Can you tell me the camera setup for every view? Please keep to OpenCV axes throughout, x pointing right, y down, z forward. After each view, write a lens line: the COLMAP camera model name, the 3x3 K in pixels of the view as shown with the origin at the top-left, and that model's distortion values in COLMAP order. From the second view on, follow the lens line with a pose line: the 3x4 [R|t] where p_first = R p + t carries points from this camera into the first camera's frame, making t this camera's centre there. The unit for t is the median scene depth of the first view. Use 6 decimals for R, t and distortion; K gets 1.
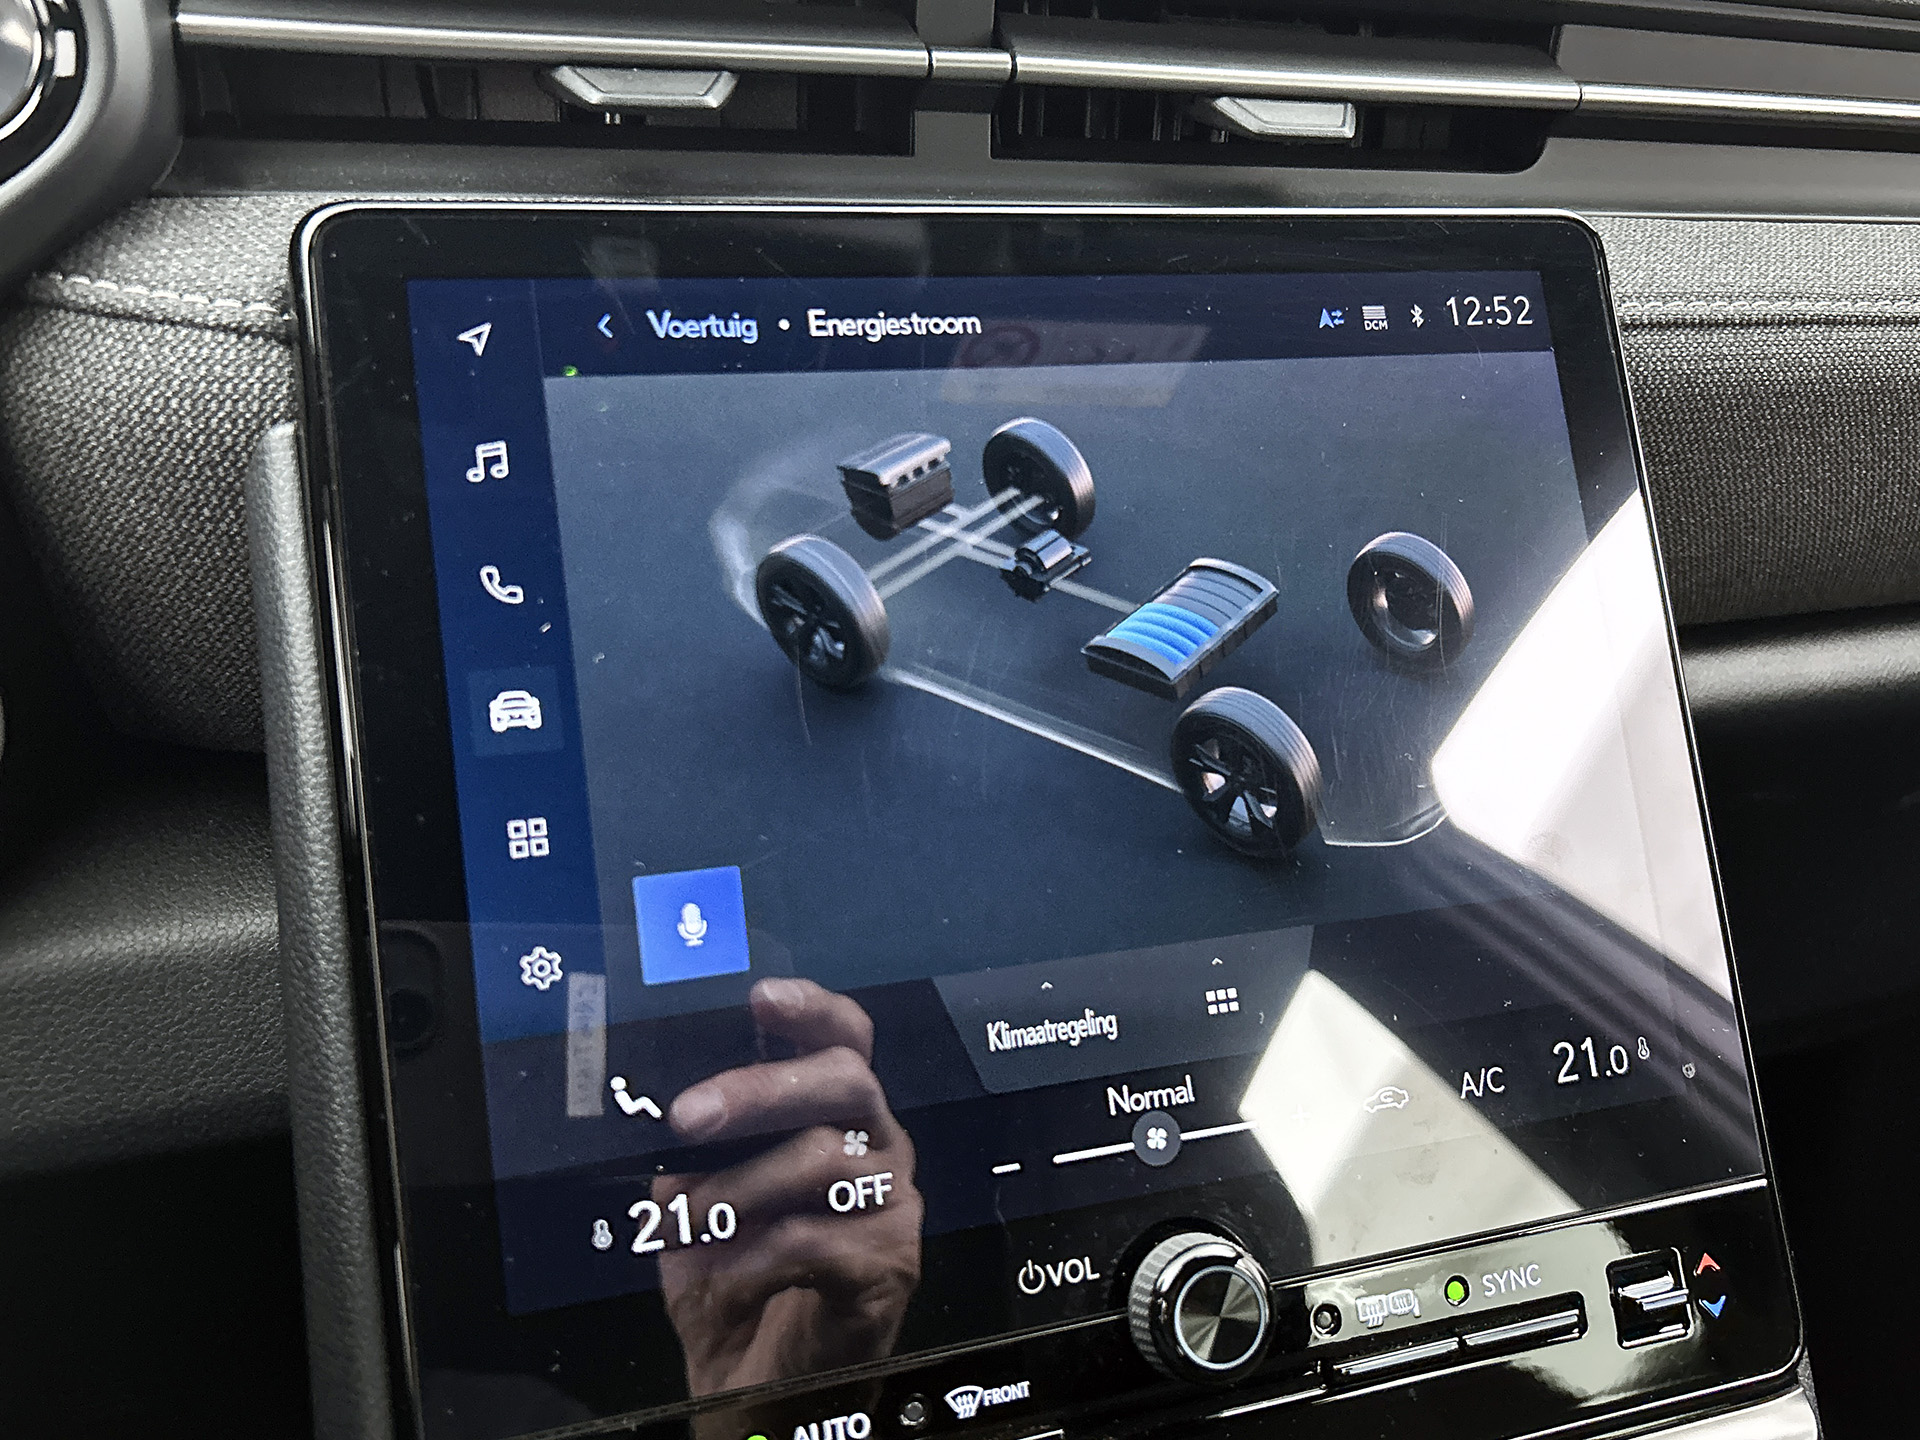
lens RADIAL K [[1699.7, 0, 955.0], [0, 1699.7, 709.2], [0, 0, 1]] dist [0.002735, -0.015099]
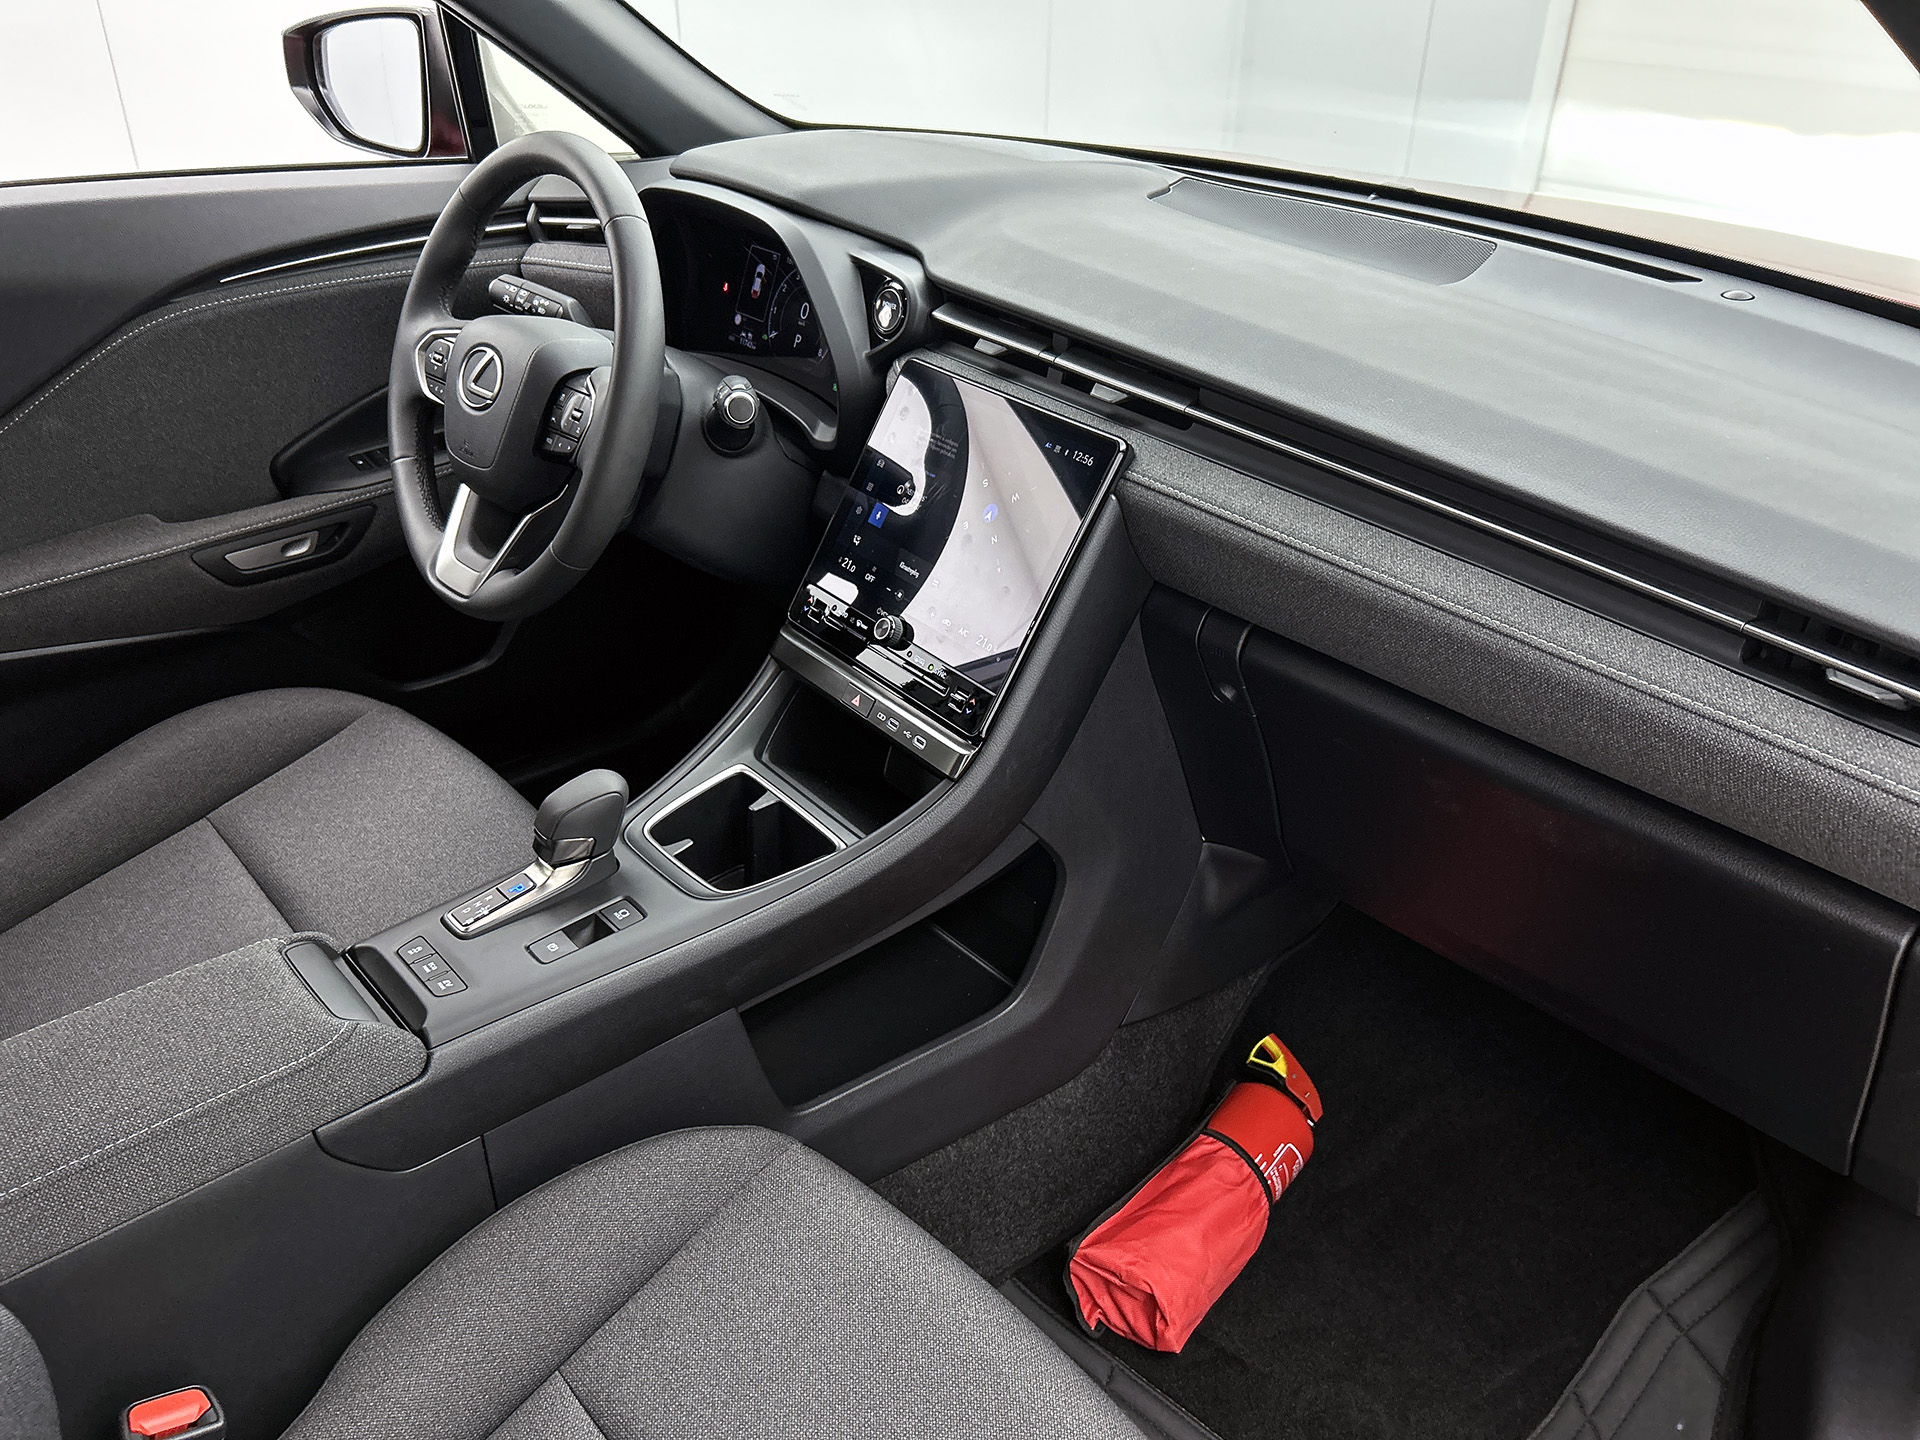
lens RADIAL K [[1437.5, 0, 960.0], [0, 1437.5, 720.0], [0, 0, 1]] dist [0.023543, -0.040542]
pose [[0.342963, 0.431968, -0.834135, 3.488405], [-0.371873, 0.877880, 0.301723, -0.666824], [0.862605, 0.206713, 0.461718, -0.566324]]
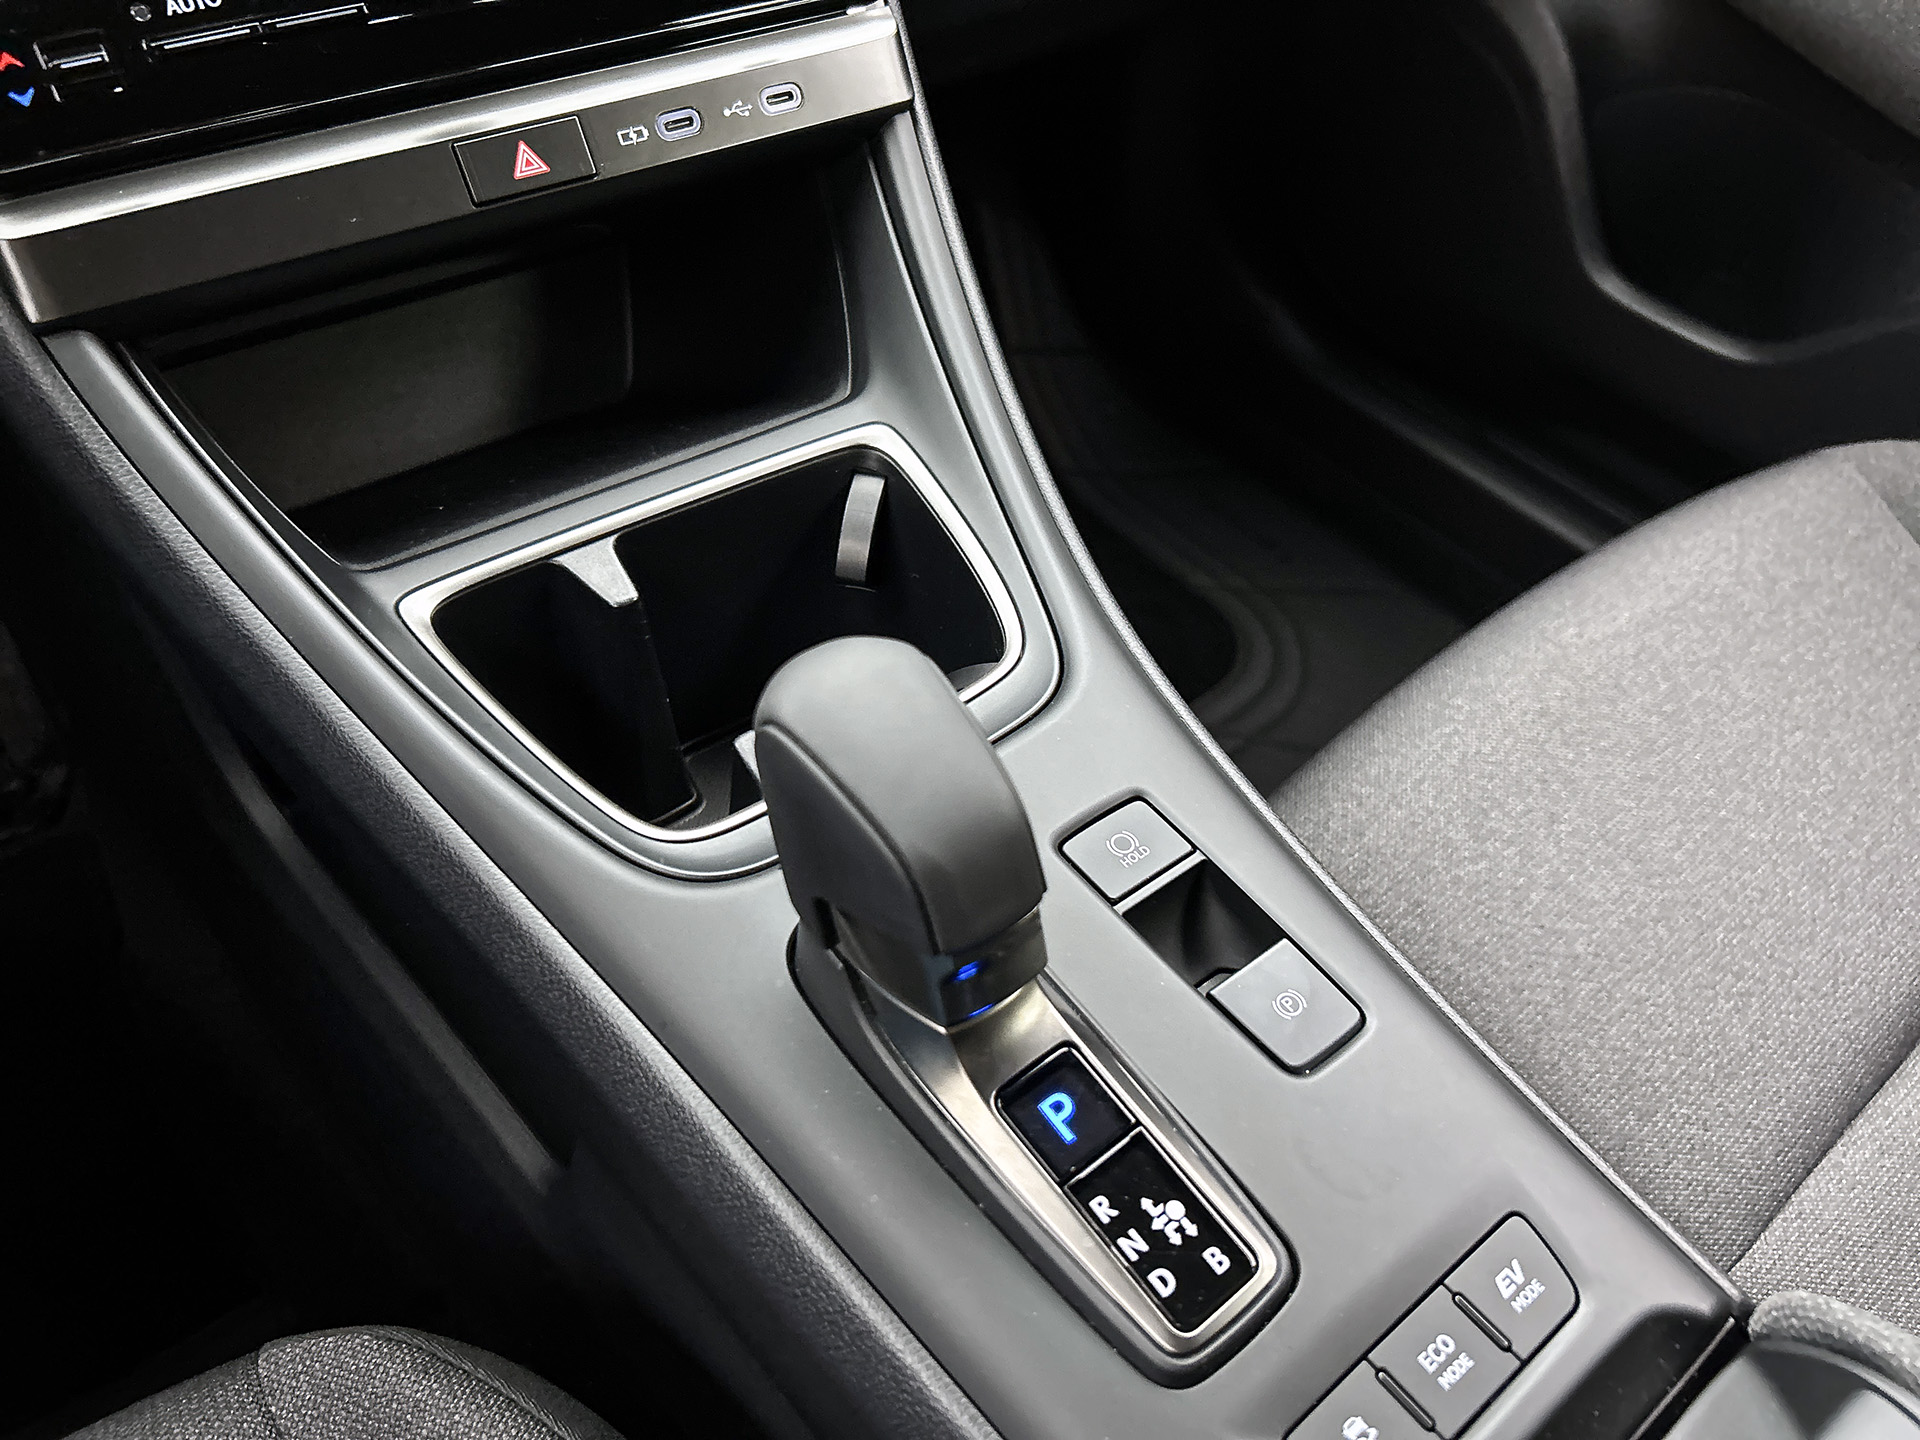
lens RADIAL K [[1437.5, 0, 960.0], [0, 1437.5, 720.0], [0, 0, 1]] dist [0.023543, -0.040542]
pose [[0.954399, -0.214345, 0.207796, 0.160365], [0.108451, 0.897435, 0.427608, 0.486428], [-0.278139, -0.385573, 0.879757, -0.508279]]
